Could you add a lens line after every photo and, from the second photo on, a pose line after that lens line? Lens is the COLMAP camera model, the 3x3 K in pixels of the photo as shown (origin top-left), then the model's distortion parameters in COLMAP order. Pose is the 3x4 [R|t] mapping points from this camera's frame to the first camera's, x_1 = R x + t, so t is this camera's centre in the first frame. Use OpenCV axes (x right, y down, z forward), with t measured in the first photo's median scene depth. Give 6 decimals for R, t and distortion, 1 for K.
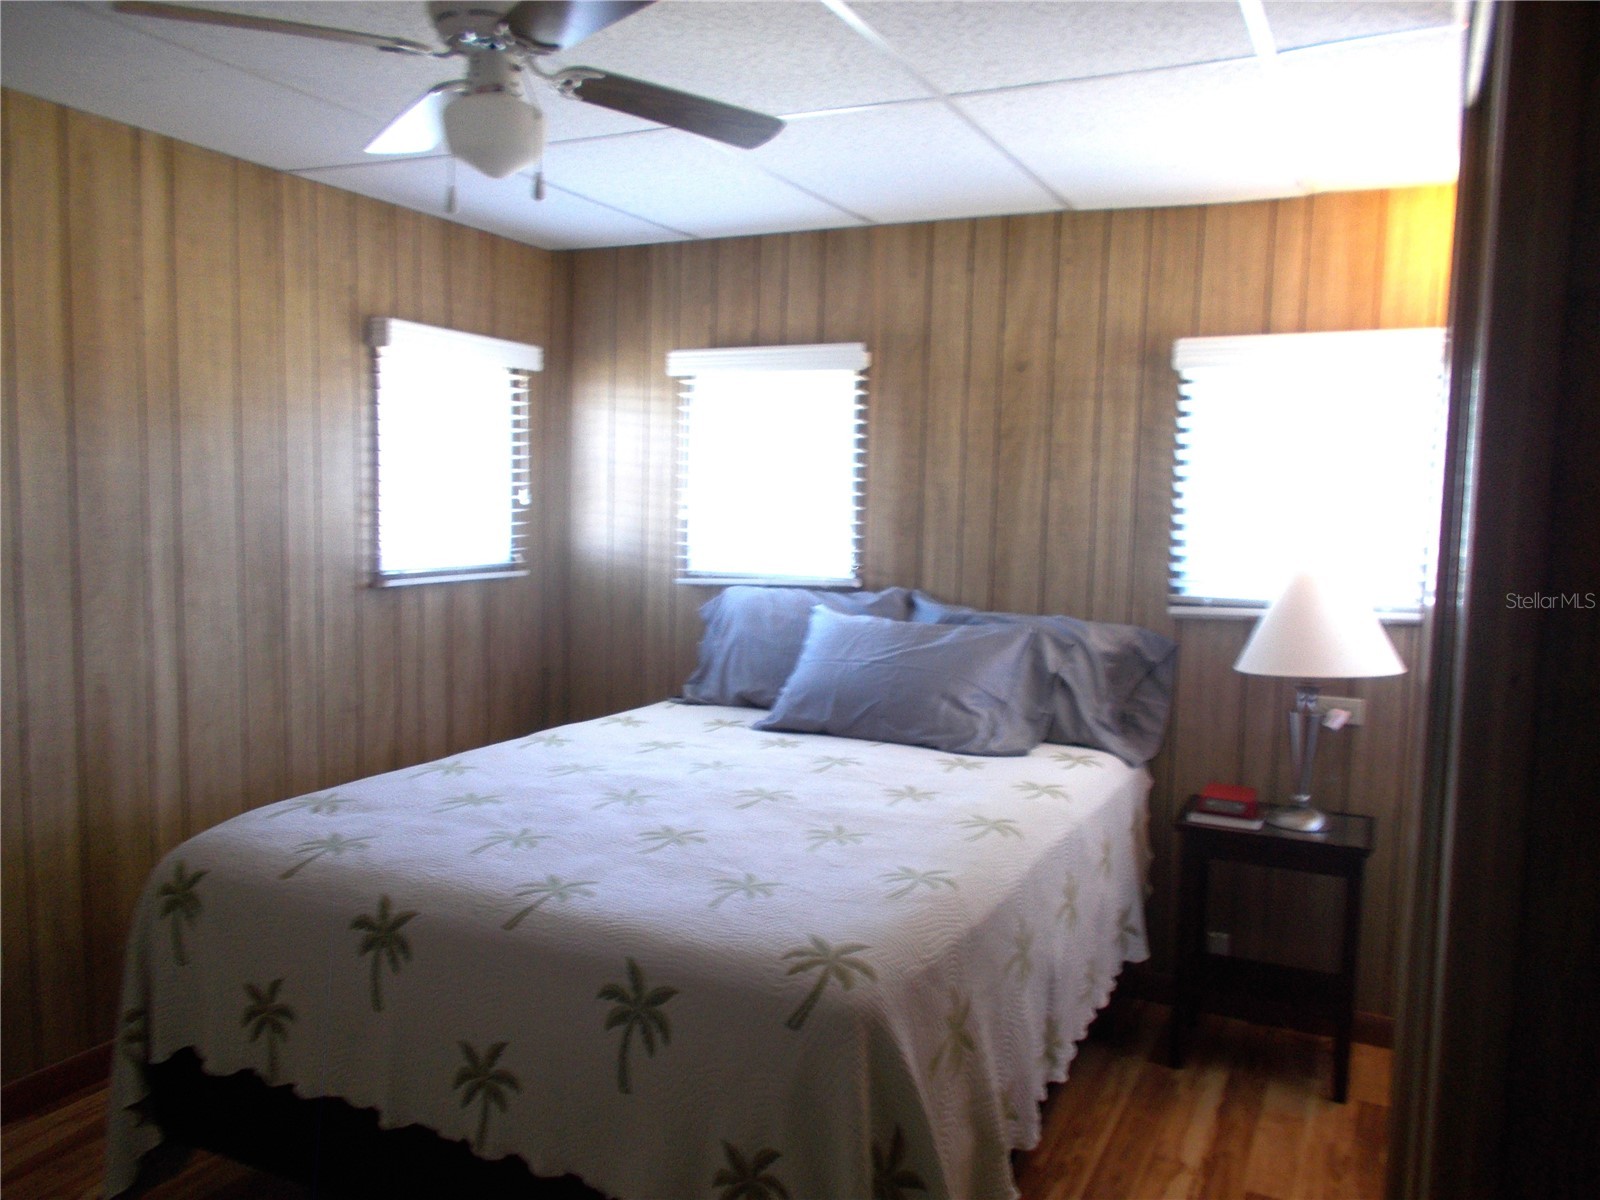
lens RADIAL K [[1249.8, 0, 792.0], [0, 1249.8, 588.3], [0, 0, 1]] dist [0.024955, -0.003752]
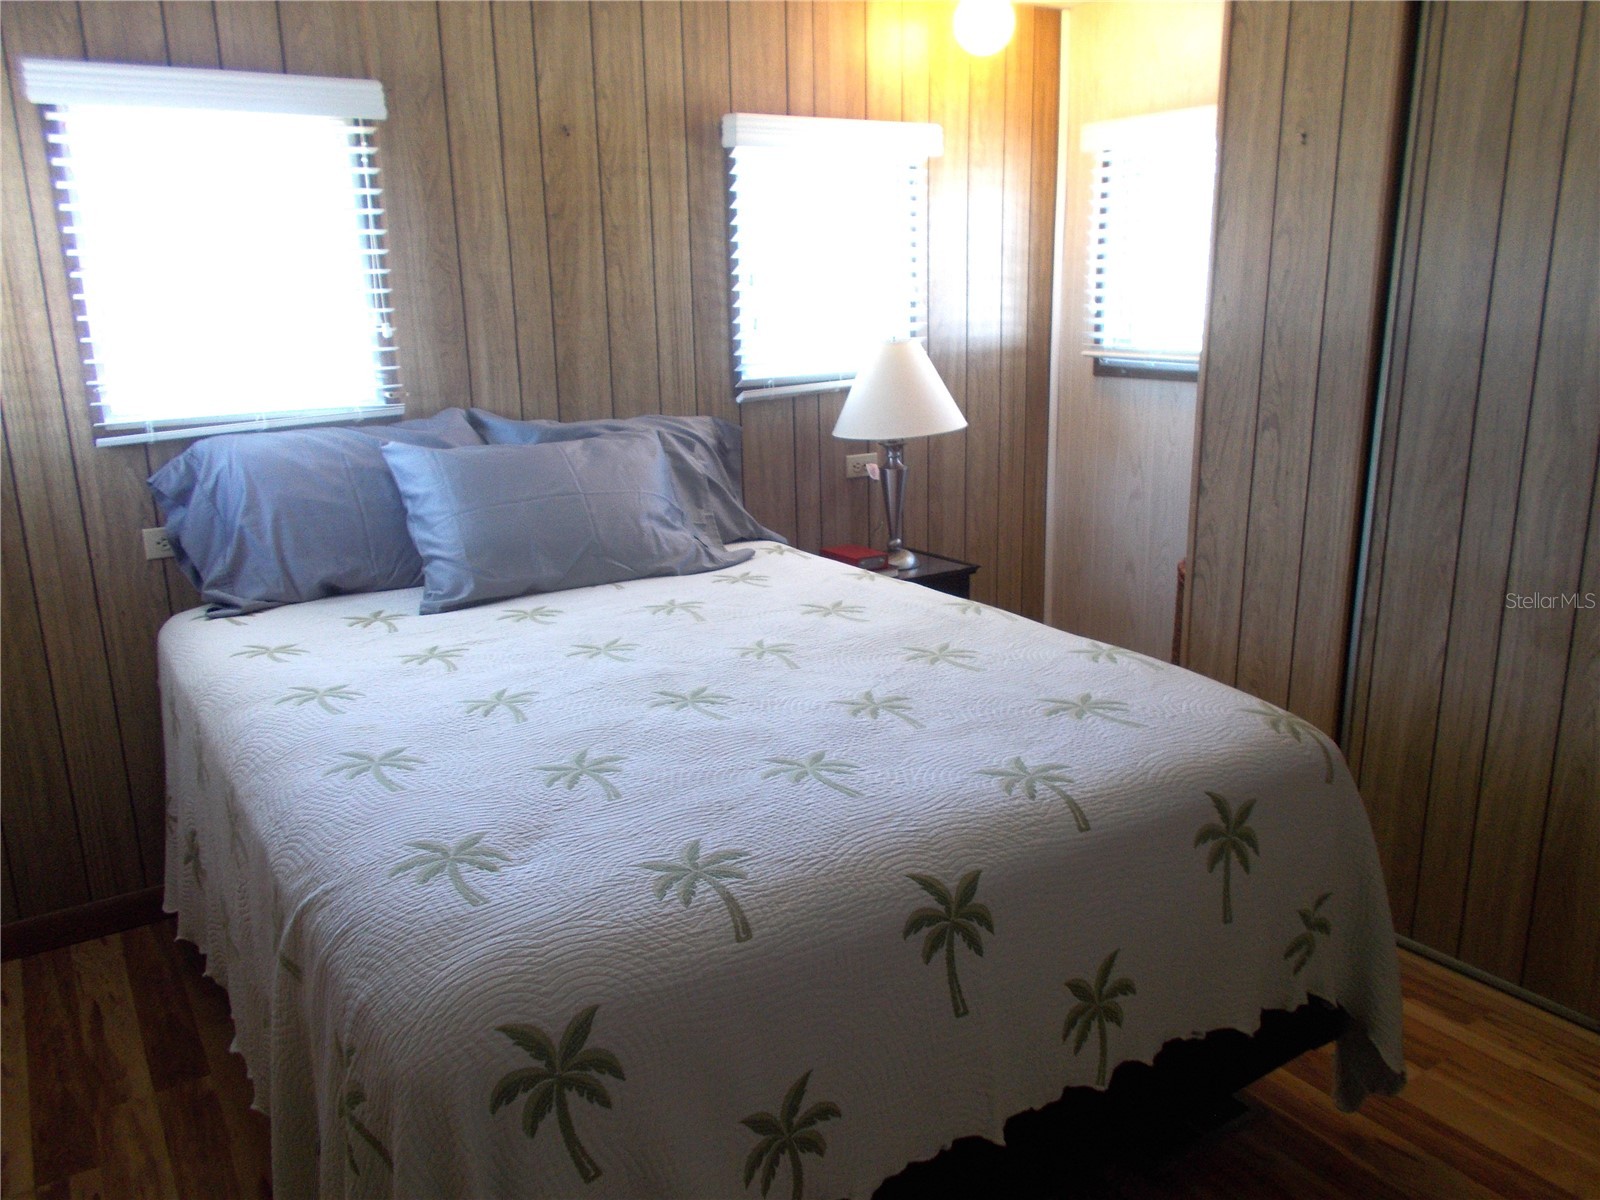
lens RADIAL K [[1249.8, 0, 793.8], [0, 1249.8, 608.6], [0, 0, 1]] dist [0.024955, -0.003752]
pose [[0.517197, -0.245443, 0.819918, -0.539071], [0.099173, 0.968731, 0.227433, -0.041050], [-0.850101, -0.036314, 0.525366, 0.414635]]
